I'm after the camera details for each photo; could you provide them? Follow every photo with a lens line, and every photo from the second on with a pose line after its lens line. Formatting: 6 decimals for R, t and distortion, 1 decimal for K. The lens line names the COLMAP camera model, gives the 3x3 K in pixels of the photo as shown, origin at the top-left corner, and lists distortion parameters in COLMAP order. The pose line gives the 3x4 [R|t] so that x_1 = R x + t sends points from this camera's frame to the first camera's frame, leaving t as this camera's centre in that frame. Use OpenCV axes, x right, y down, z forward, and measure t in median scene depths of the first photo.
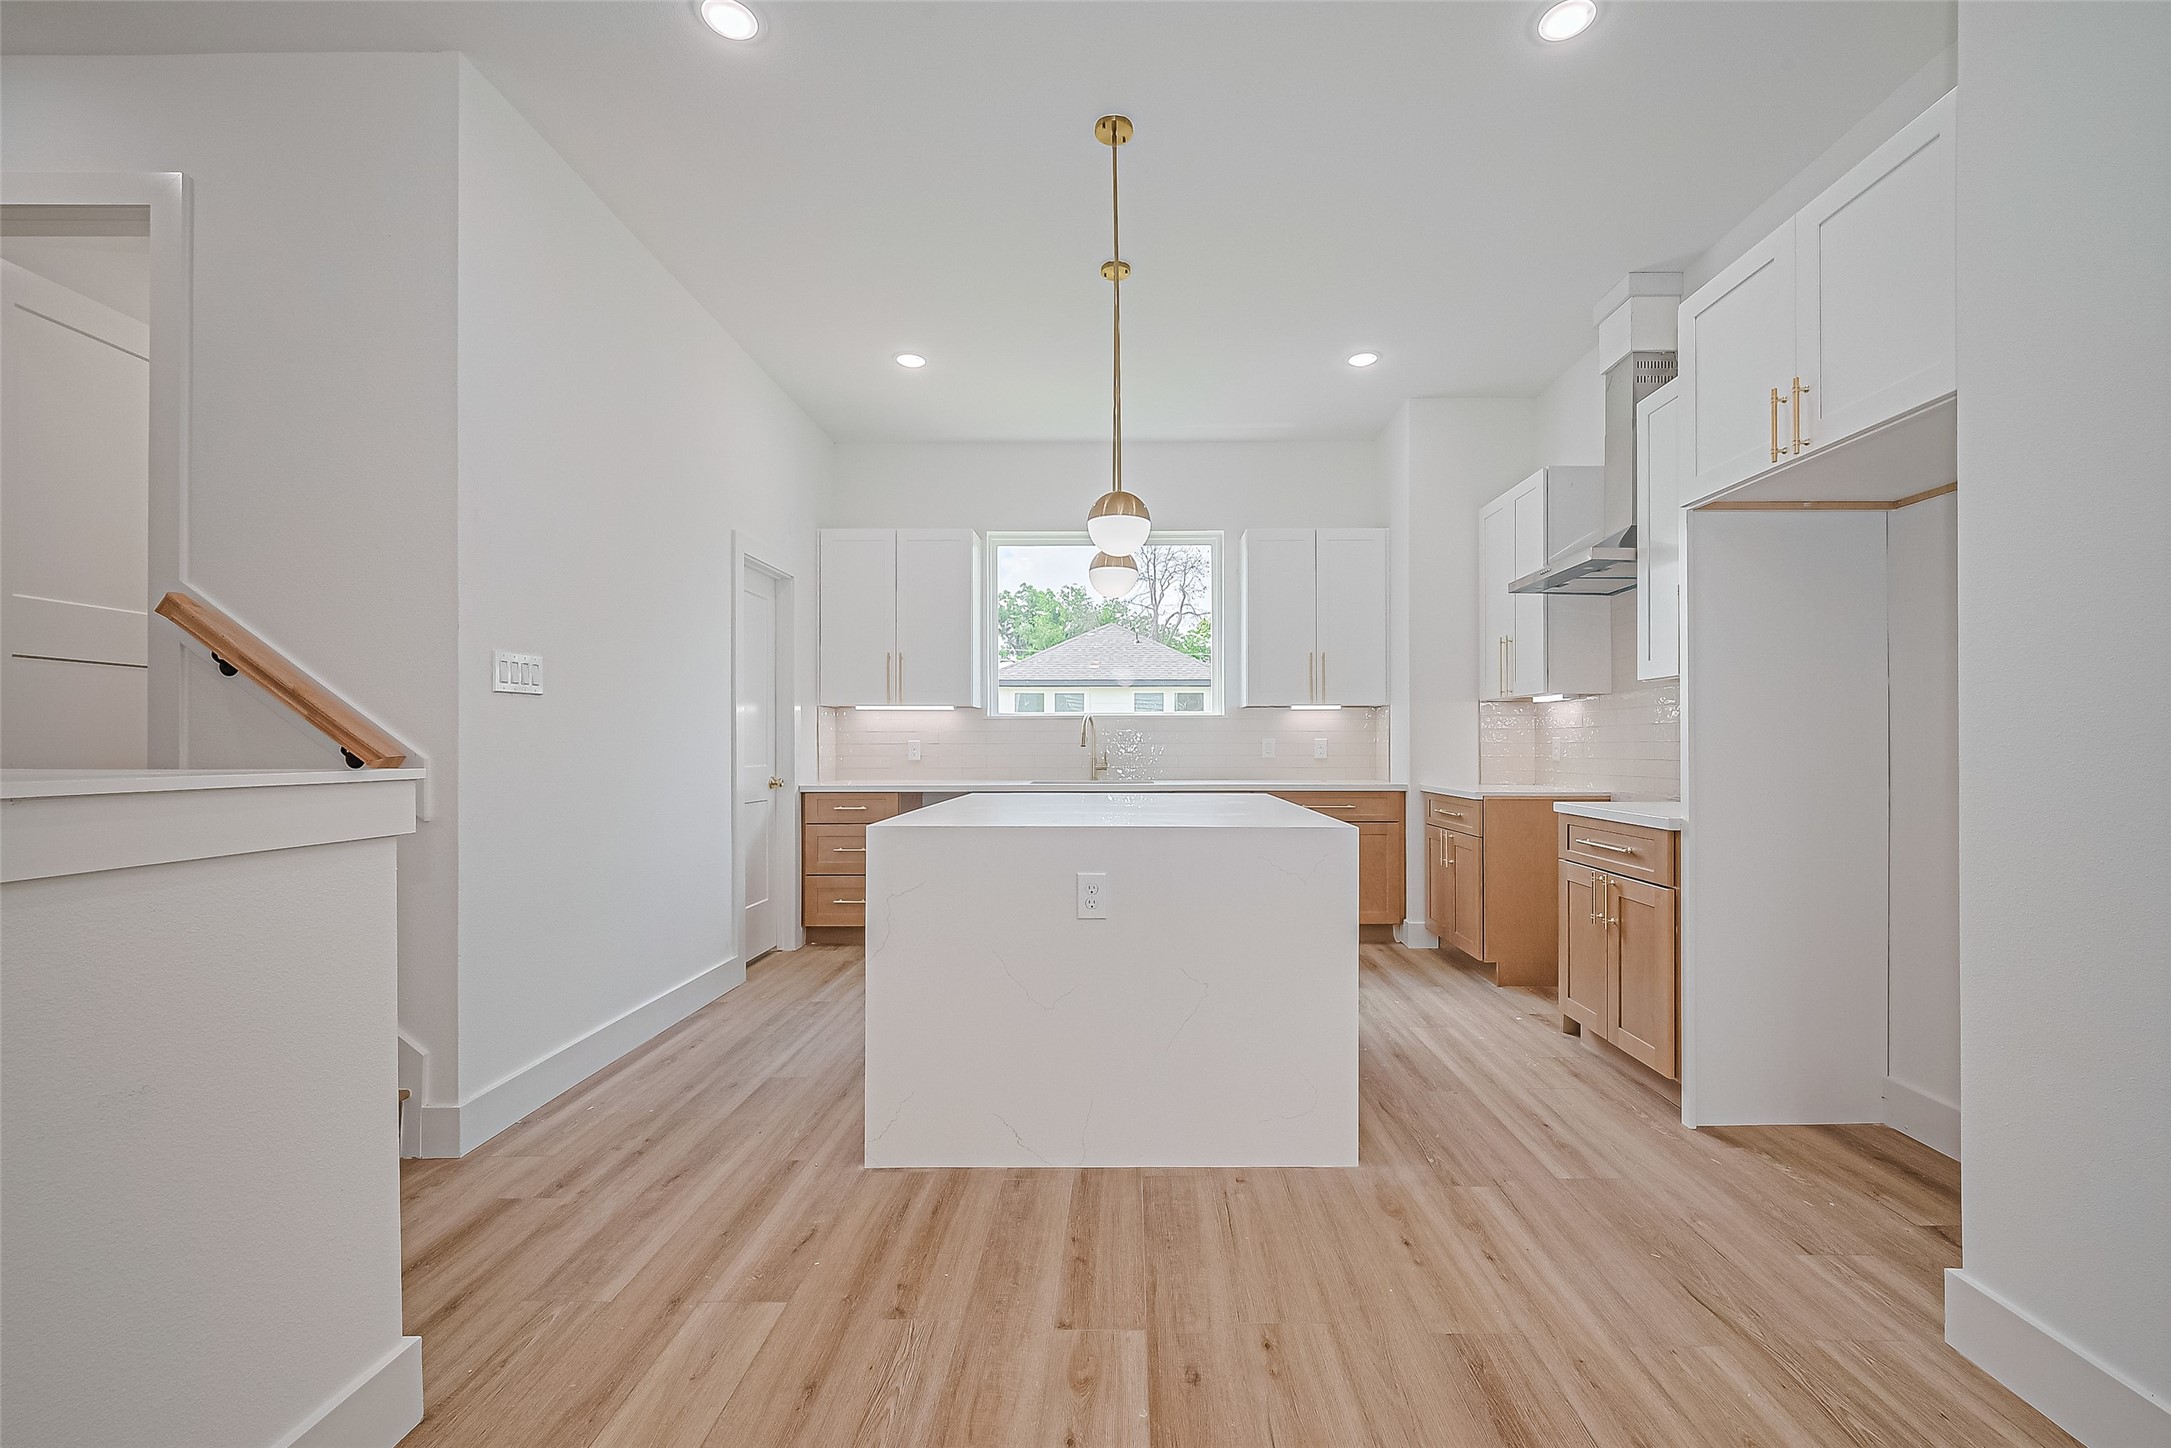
lens RADIAL K [[885.9, 0, 1108.3], [0, 885.9, 740.2], [0, 0, 1]] dist [-0.000298, -0.000724]
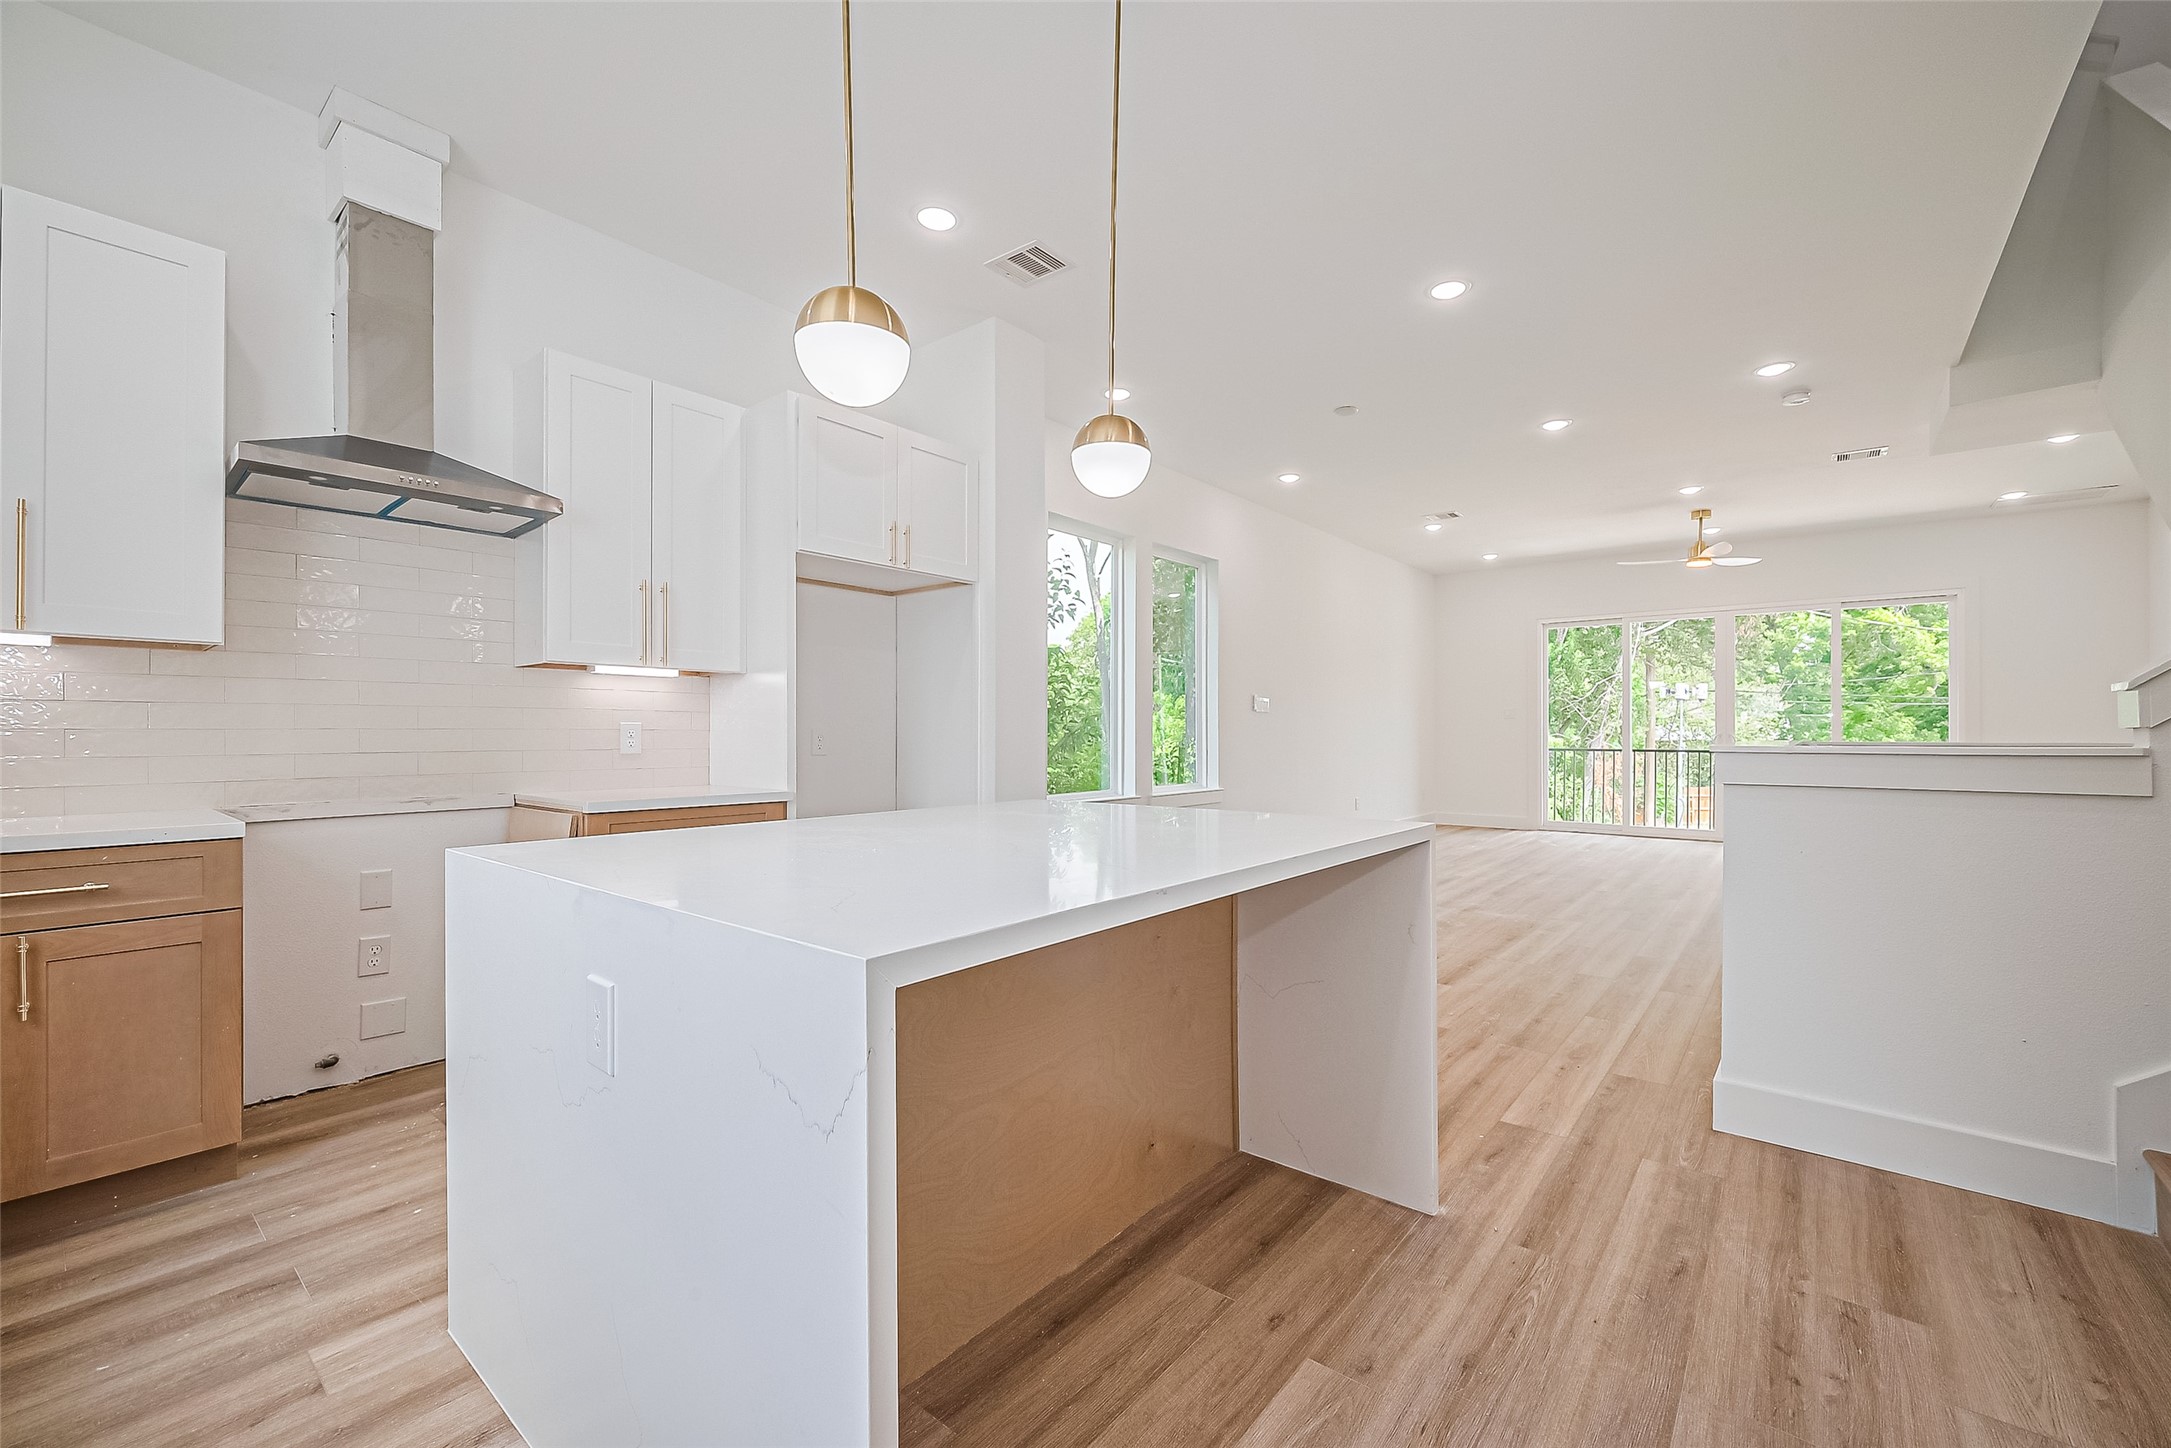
lens RADIAL K [[885.9, 0, 1137.8], [0, 885.9, 732.5], [0, 0, 1]] dist [-0.000298, -0.000724]
pose [[-0.810103, 0.004125, 0.586274, -0.325389], [-0.000526, 0.999970, -0.007762, 0.008451], [-0.586288, -0.006597, -0.810076, 1.116440]]
